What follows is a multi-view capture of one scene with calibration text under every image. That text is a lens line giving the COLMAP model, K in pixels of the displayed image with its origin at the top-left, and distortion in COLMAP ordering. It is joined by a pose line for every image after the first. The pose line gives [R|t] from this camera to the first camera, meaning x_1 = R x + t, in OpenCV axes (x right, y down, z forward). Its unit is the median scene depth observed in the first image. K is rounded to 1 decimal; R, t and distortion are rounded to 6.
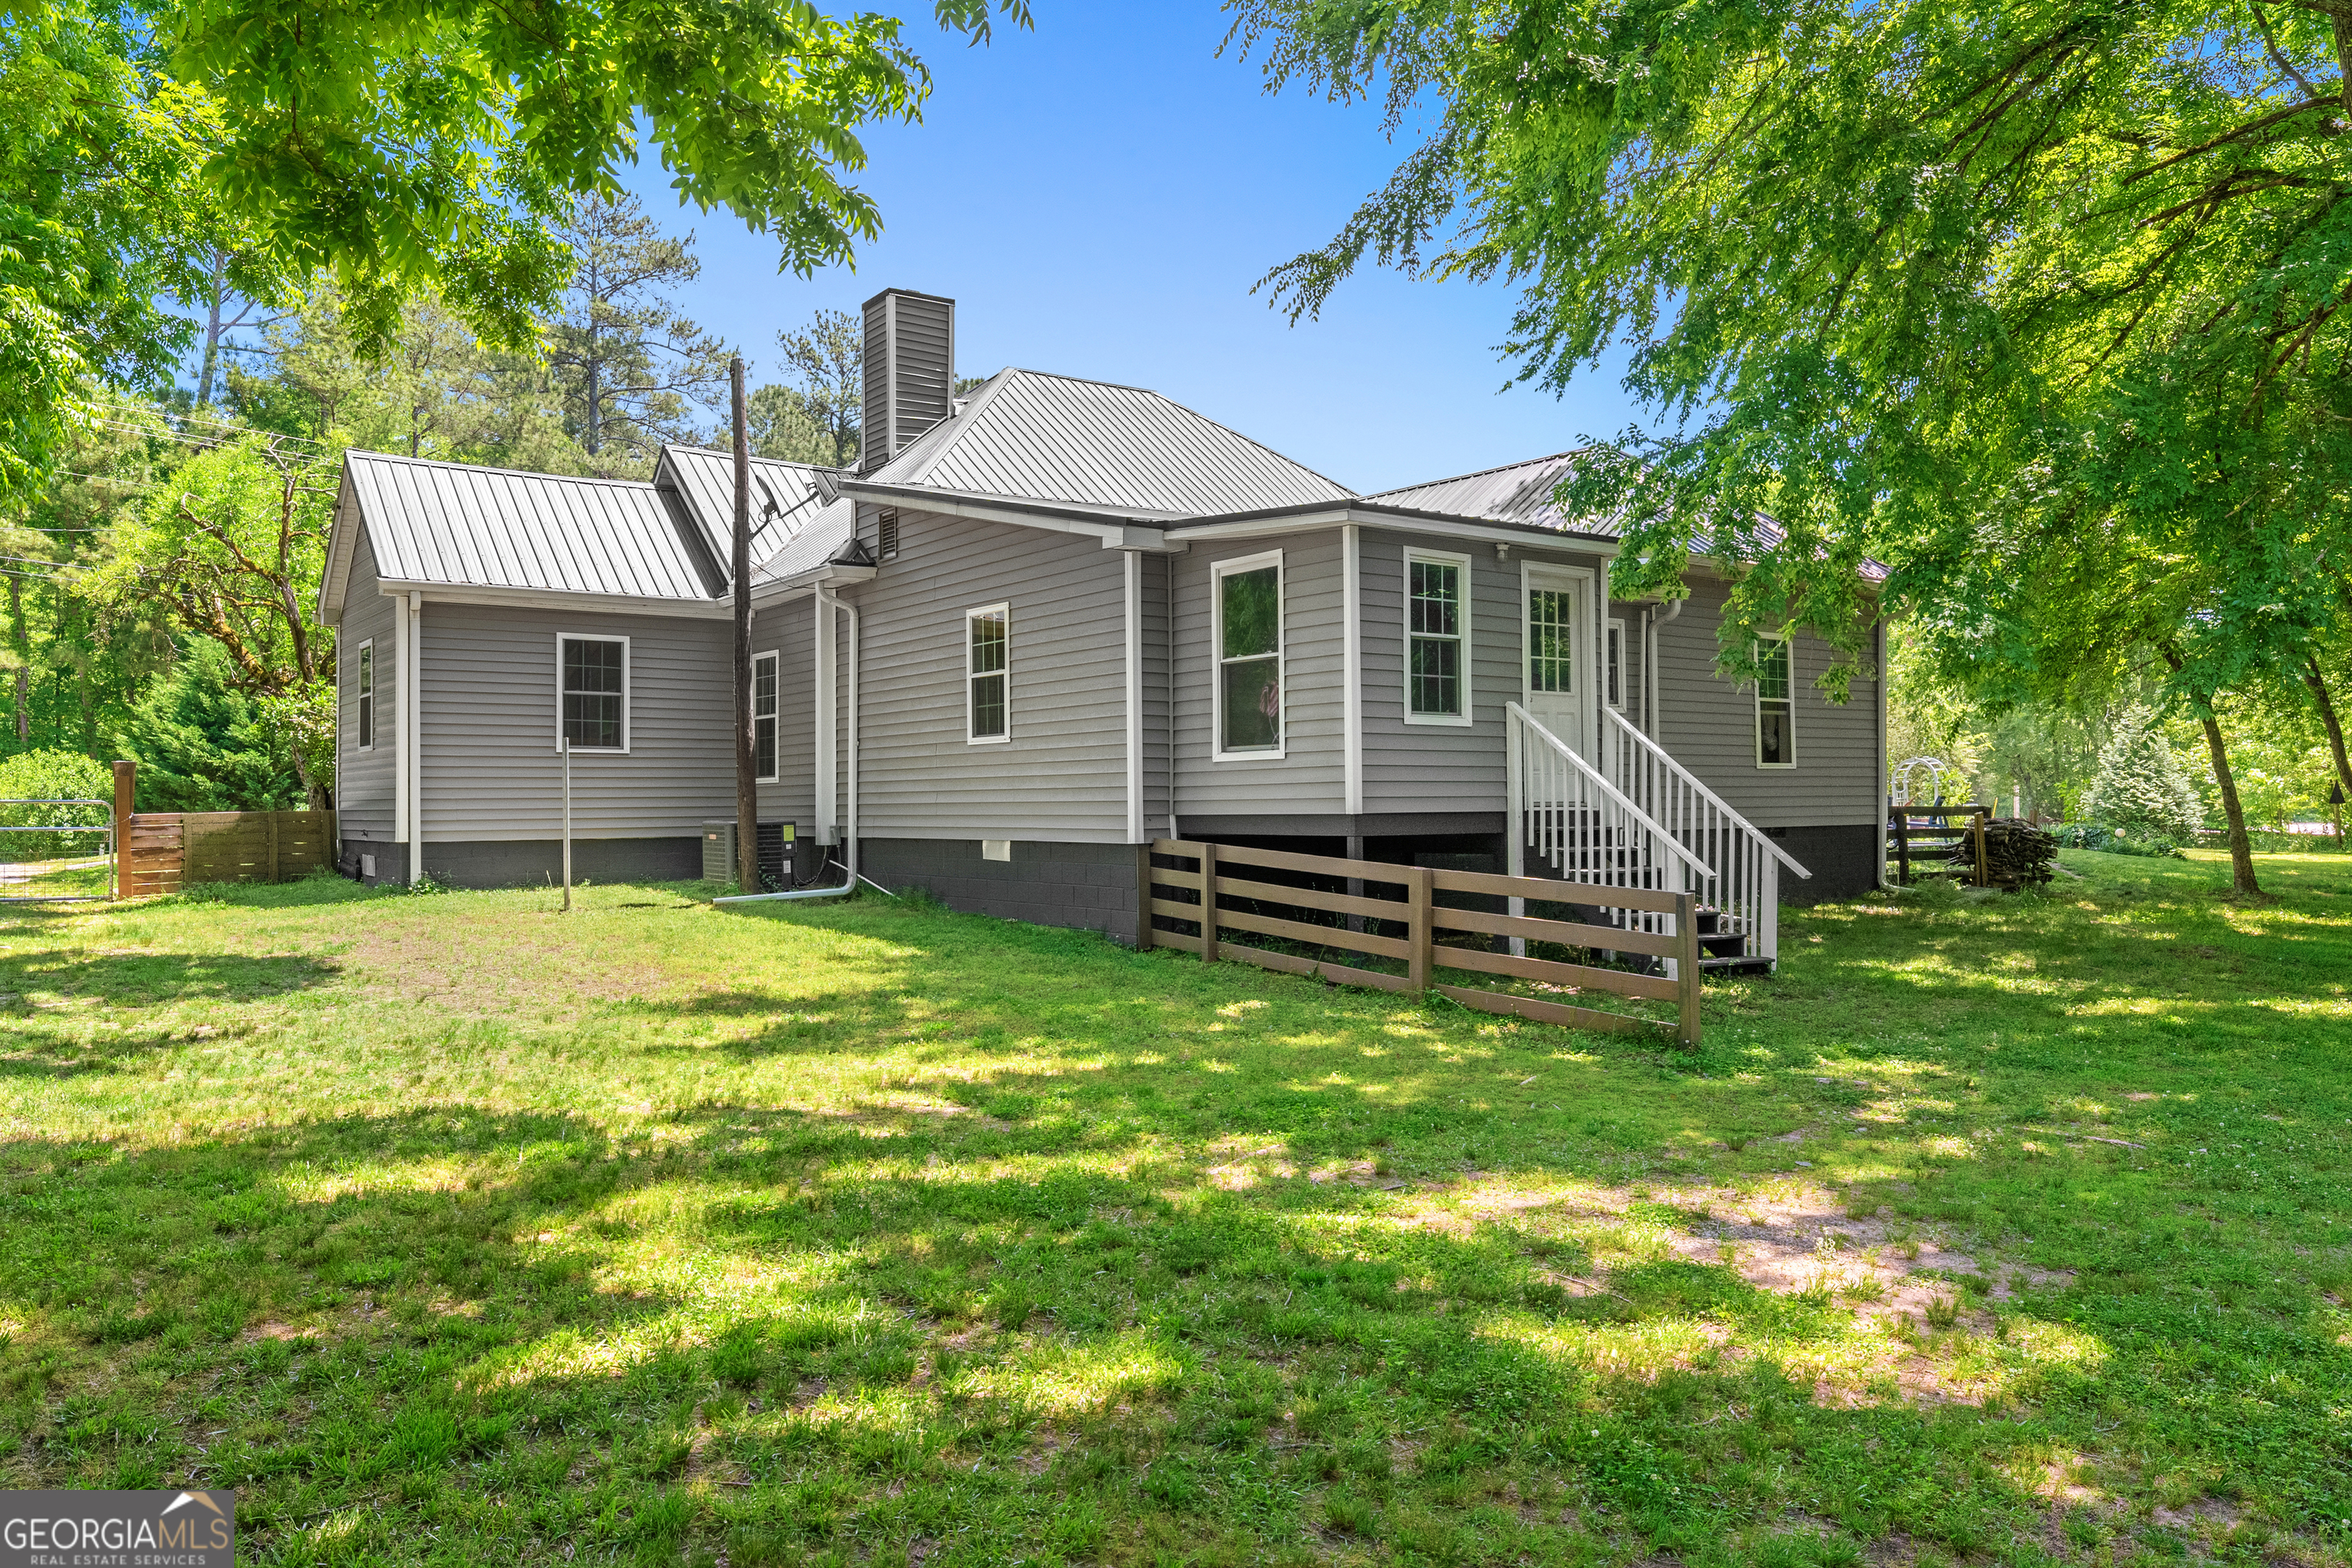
lens RADIAL K [[1612.5, 0, 1175.6], [0, 1612.5, 803.4], [0, 0, 1]] dist [-0.003066, -0.002325]
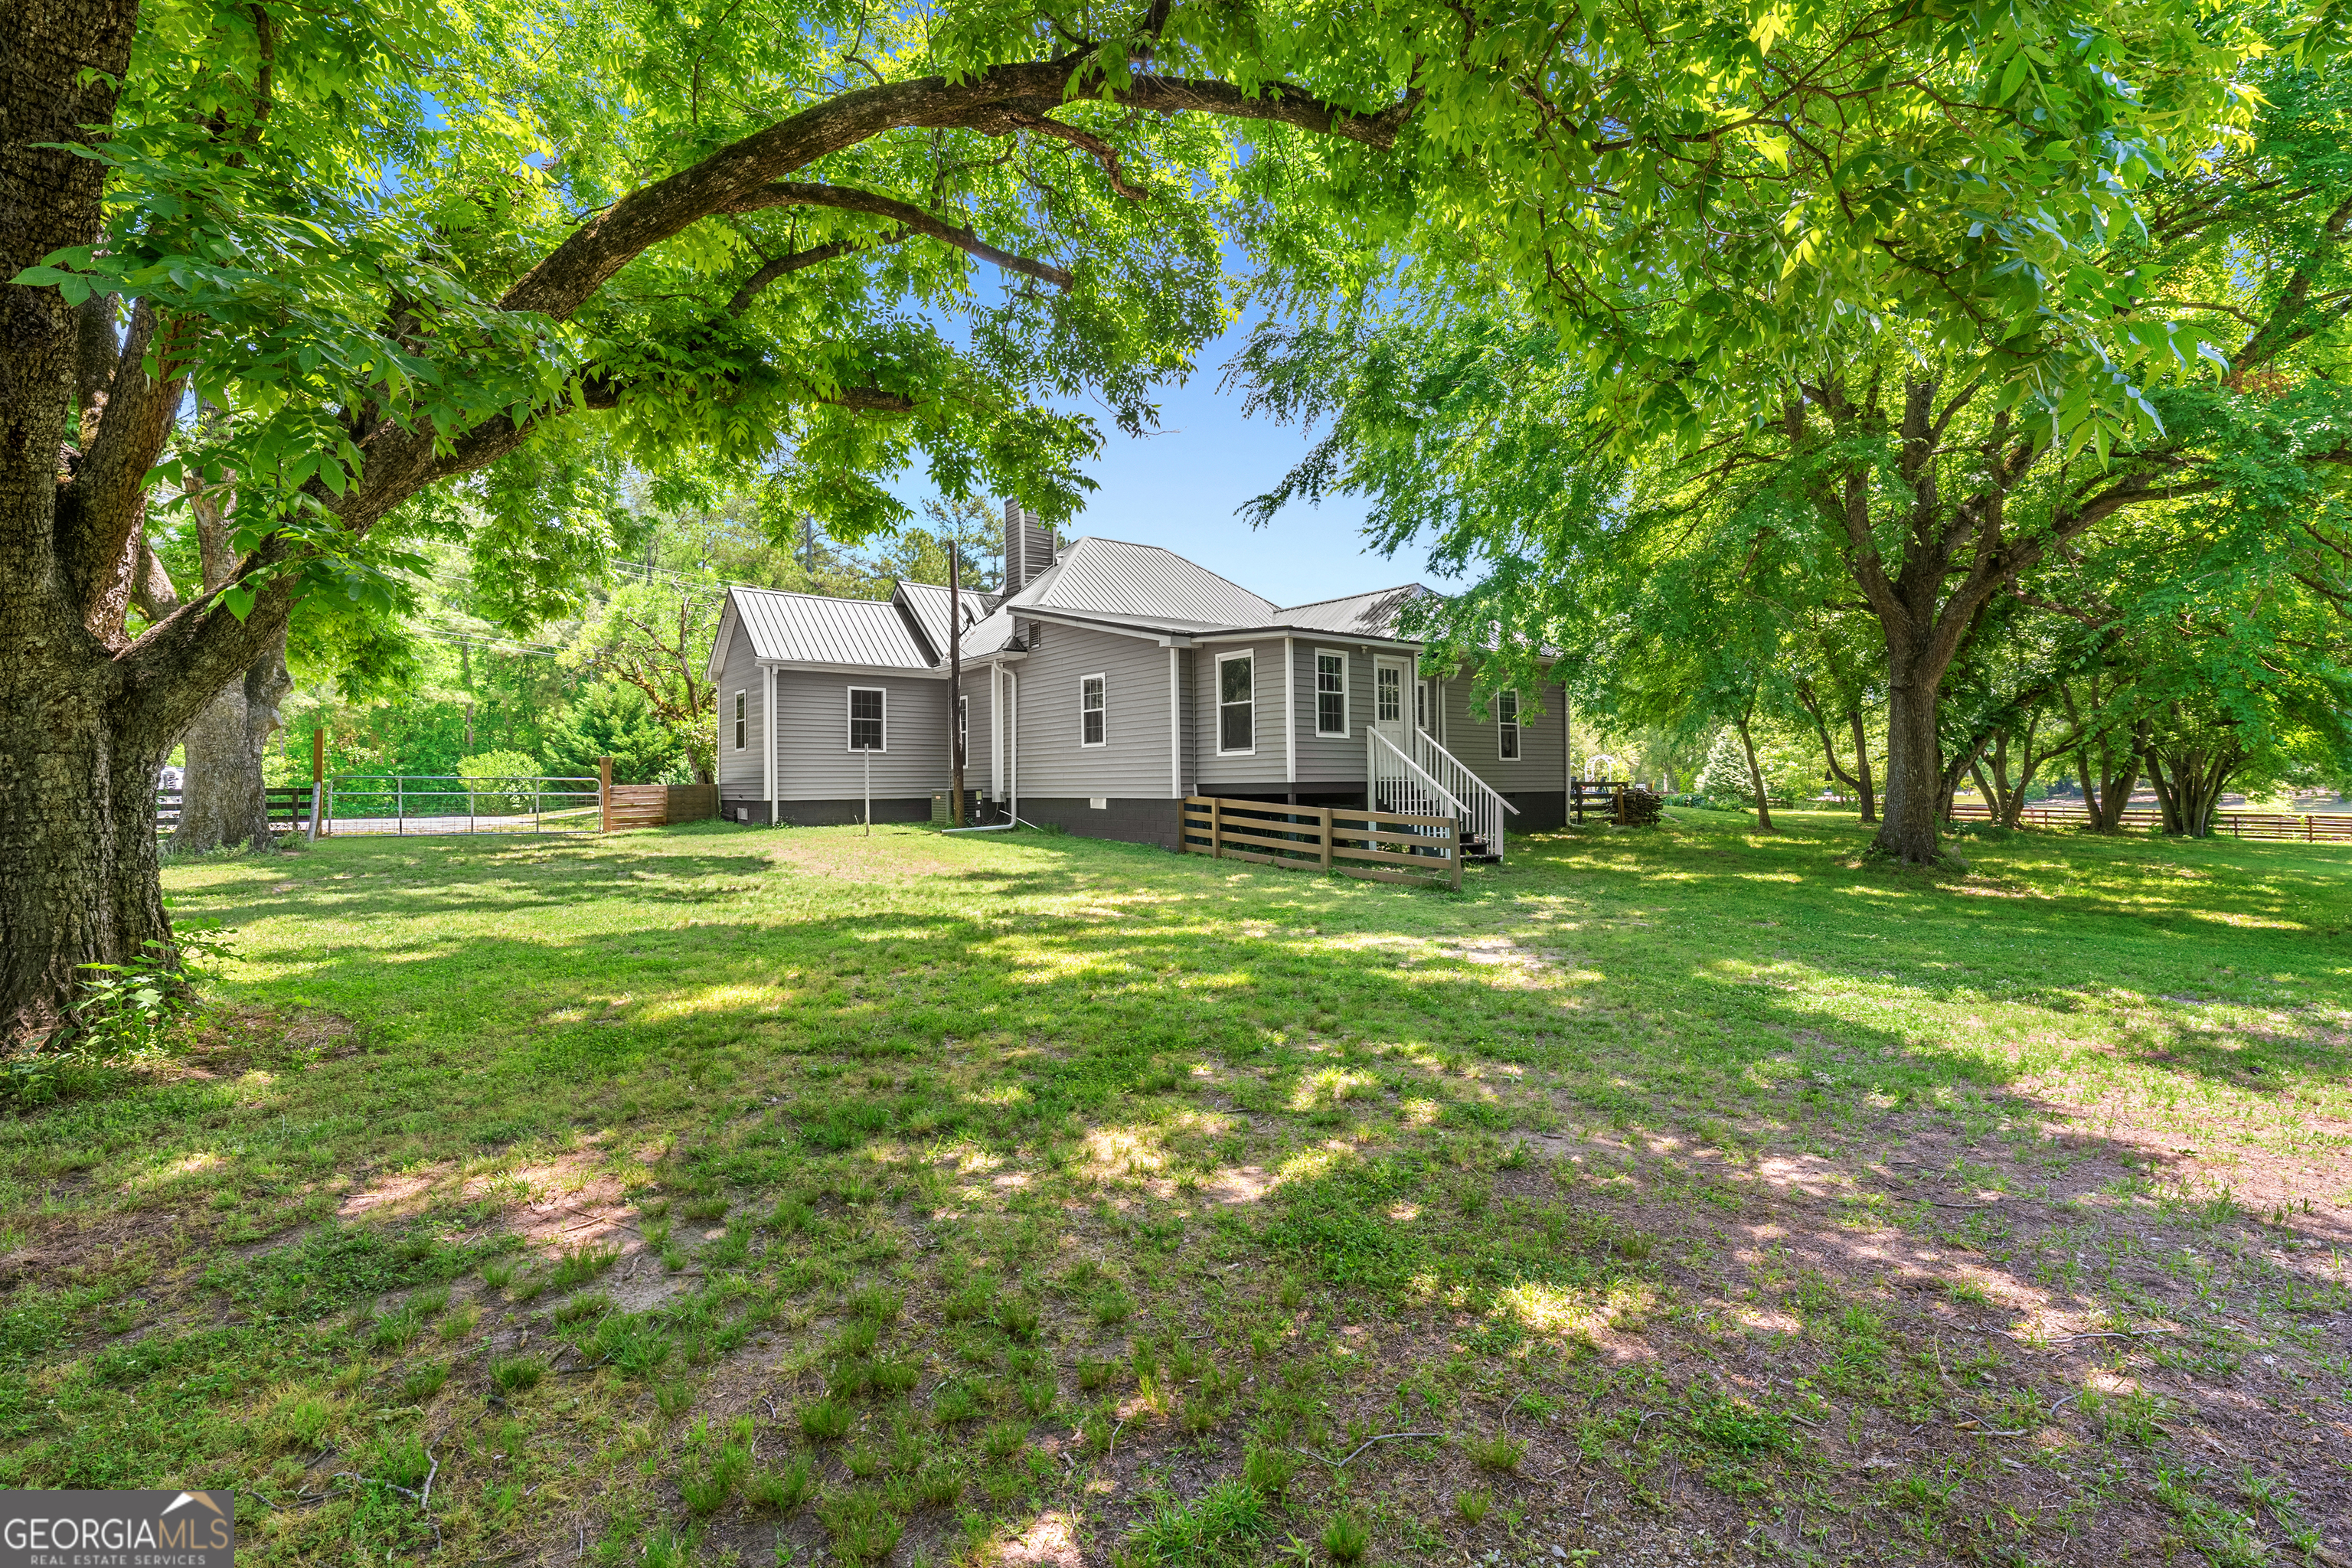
lens RADIAL K [[1077.4, 0, 1171.7], [0, 1077.4, 757.9], [0, 0, 1]] dist [0.002183, 0.000082]
pose [[0.999494, -0.000083, 0.031803, -0.067642], [0.000973, 0.999609, -0.027951, 0.011633], [-0.031788, 0.027968, 0.999103, -0.278002]]
